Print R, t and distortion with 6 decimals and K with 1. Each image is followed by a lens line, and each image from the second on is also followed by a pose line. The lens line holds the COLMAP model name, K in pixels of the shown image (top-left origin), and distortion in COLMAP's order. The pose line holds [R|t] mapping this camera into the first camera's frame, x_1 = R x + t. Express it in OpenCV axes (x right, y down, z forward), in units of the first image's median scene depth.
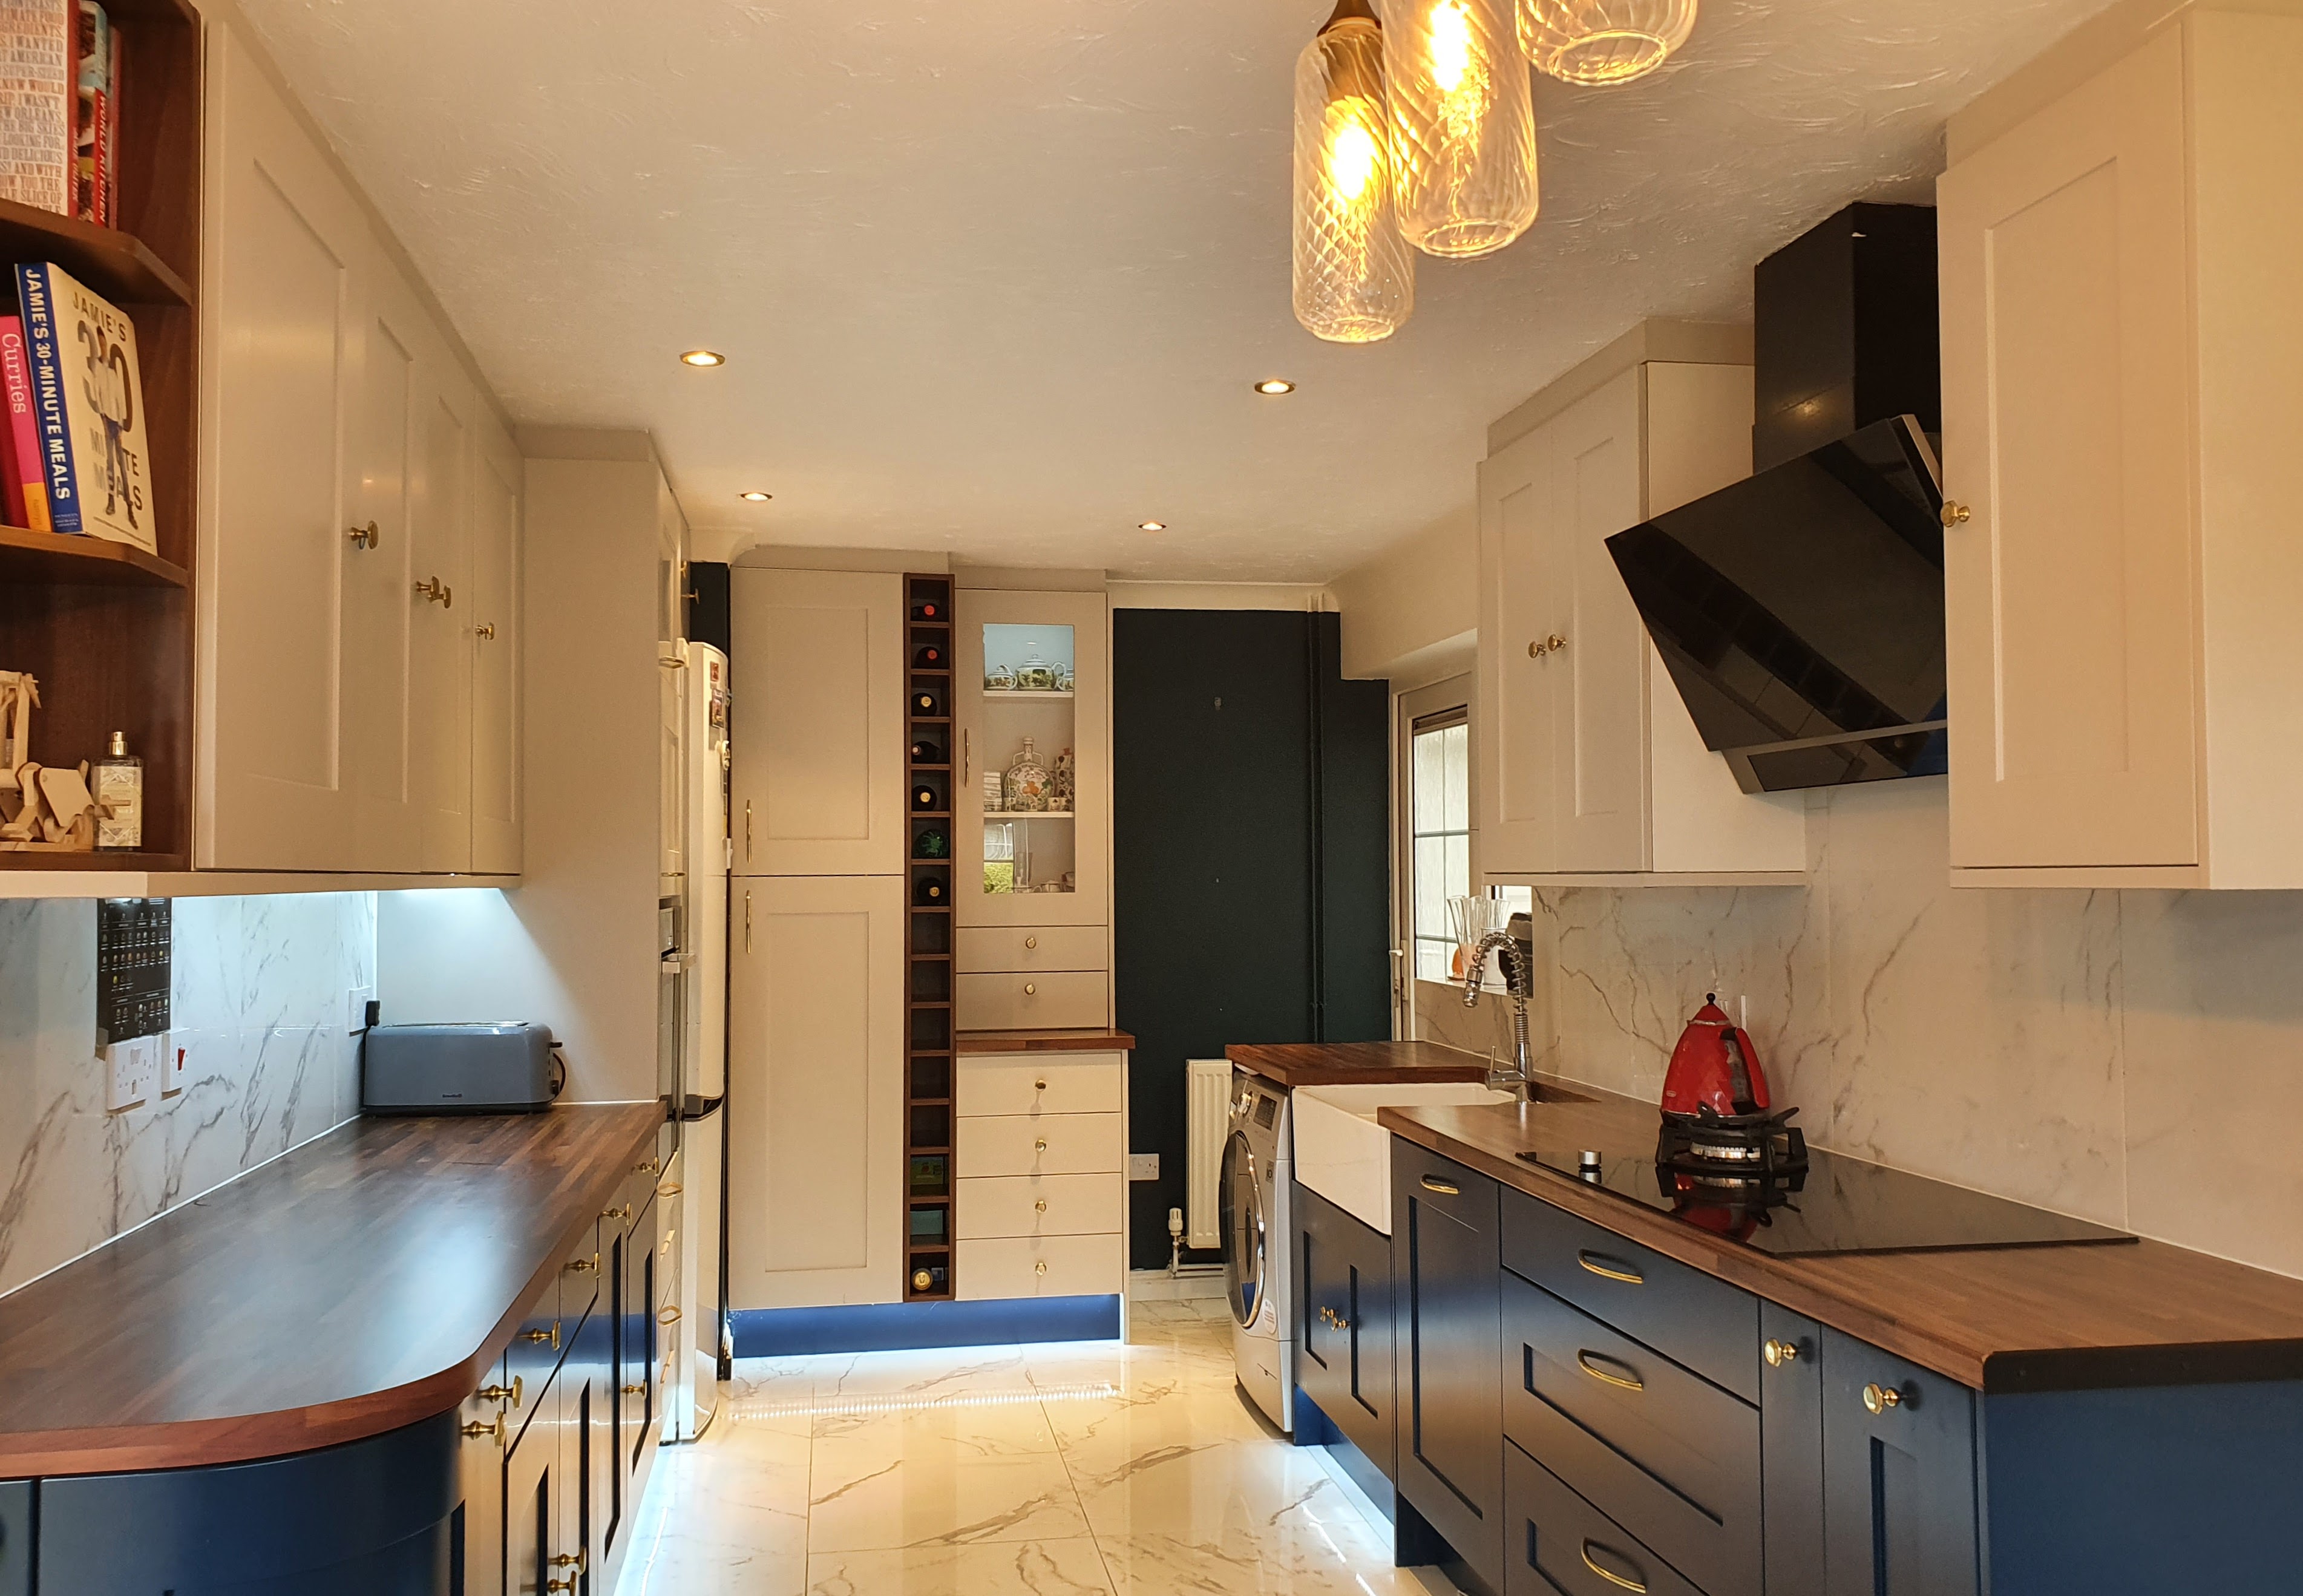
lens RADIAL K [[1845.6, 0, 1148.8], [0, 1845.6, 804.1], [0, 0, 1]] dist [-0.012952, 0.001590]
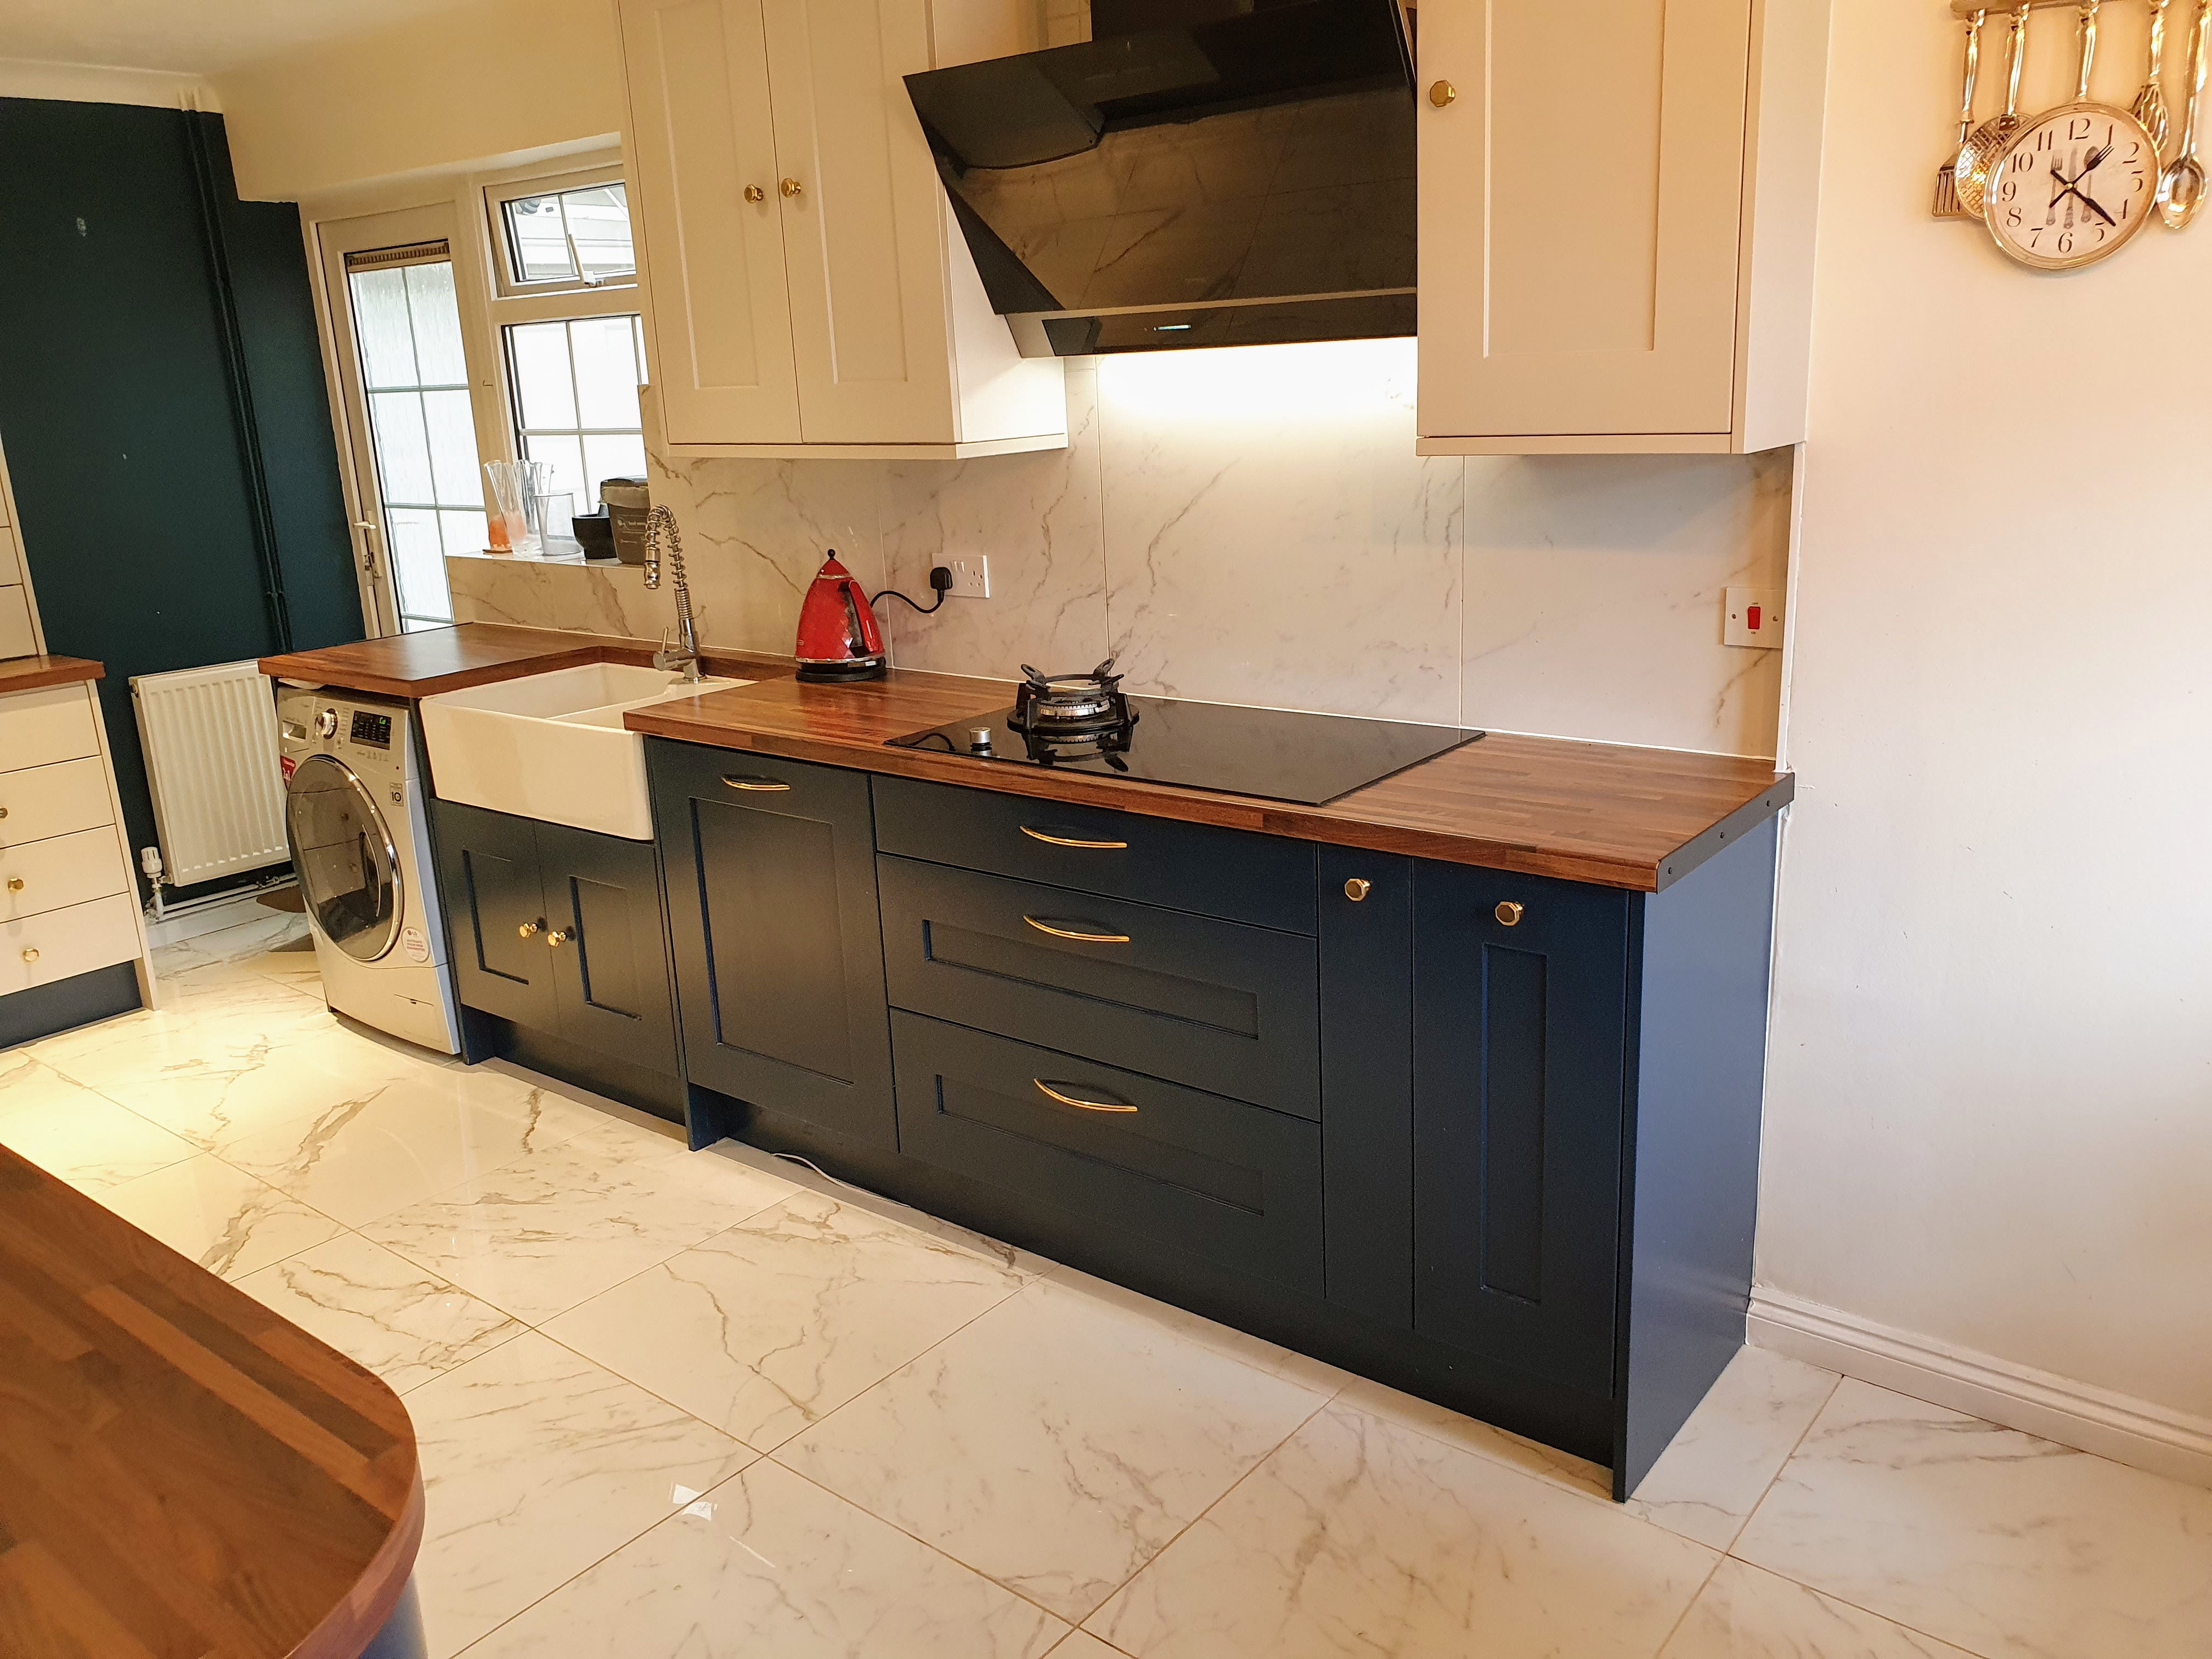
lens RADIAL K [[1684.5, 0, 1100.6], [0, 1684.5, 825.1], [0, 0, 1]] dist [0.060632, -0.049777]
pose [[0.753009, -0.203187, 0.625853, -0.208046], [0.017222, 0.956890, 0.289939, -0.021702], [-0.657785, -0.207548, 0.724046, 0.178936]]
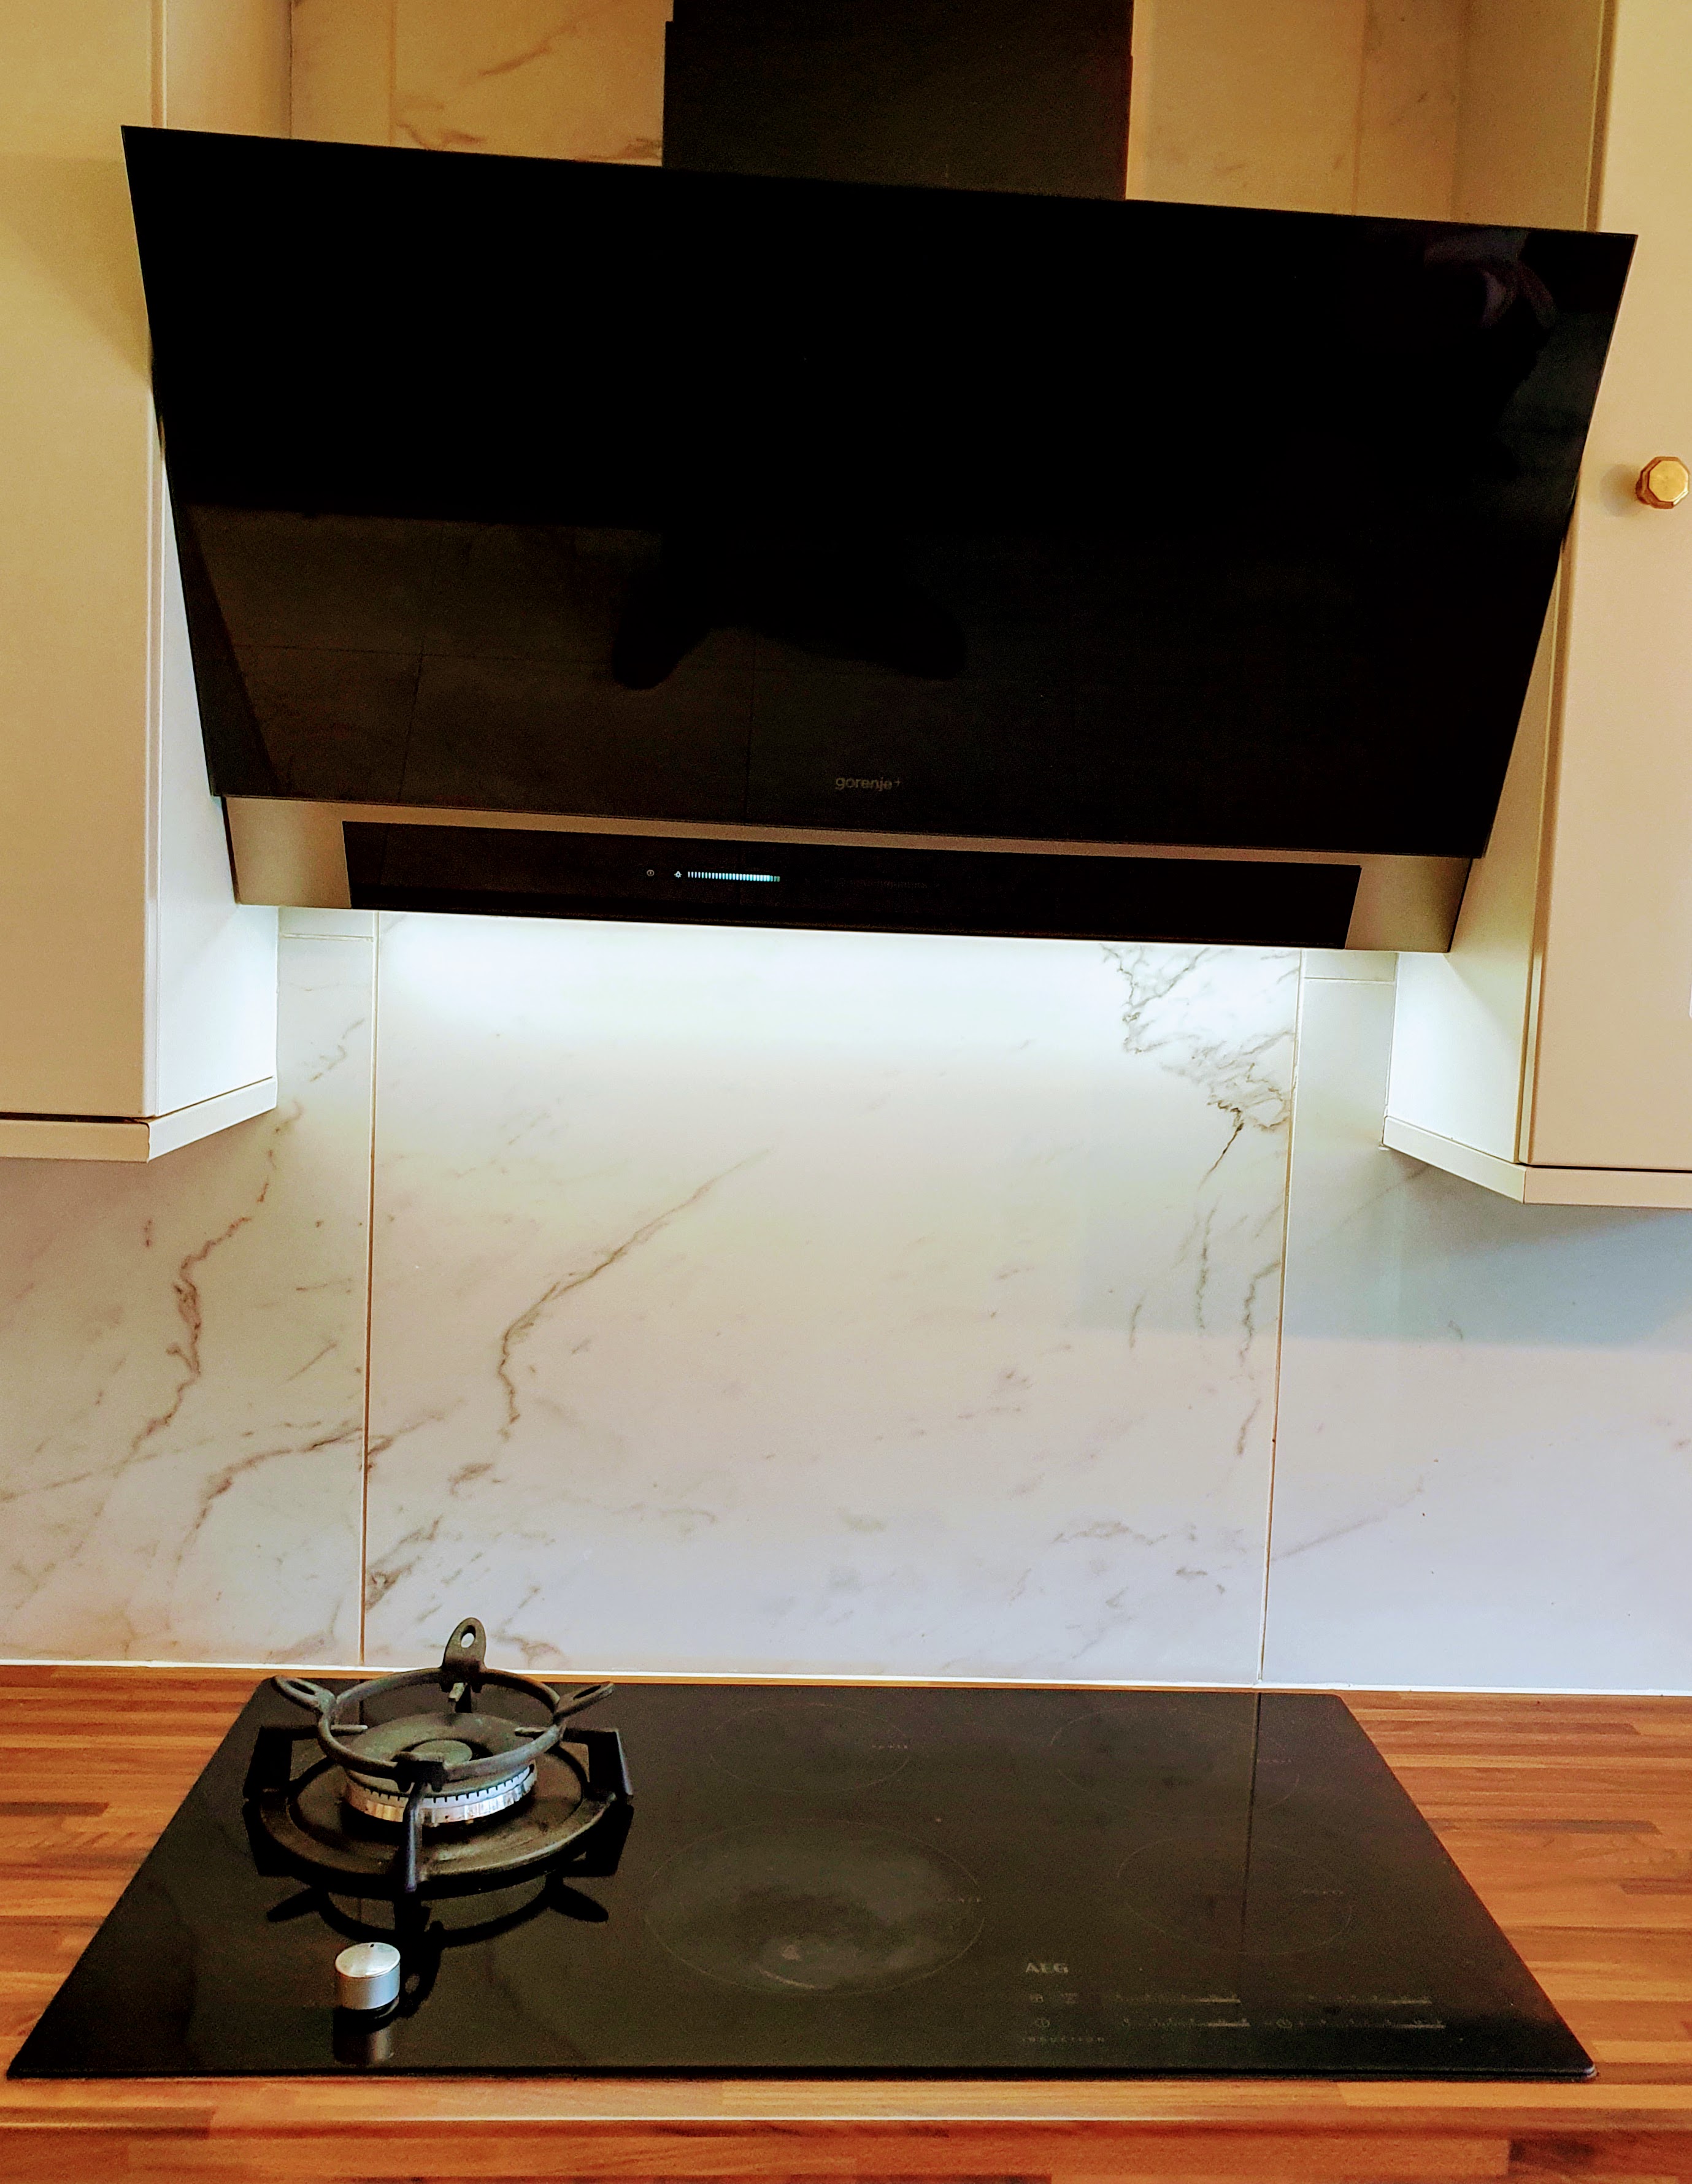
lens RADIAL K [[1863.1, 0, 897.3], [0, 1863.1, 1031.1], [0, 0, 1]] dist [0.039194, -0.006356]
pose [[0.108452, -0.057558, 0.992434, -0.059919], [-0.083638, 0.994254, 0.066803, -0.013255], [-0.990577, -0.090250, 0.103014, 0.597782]]
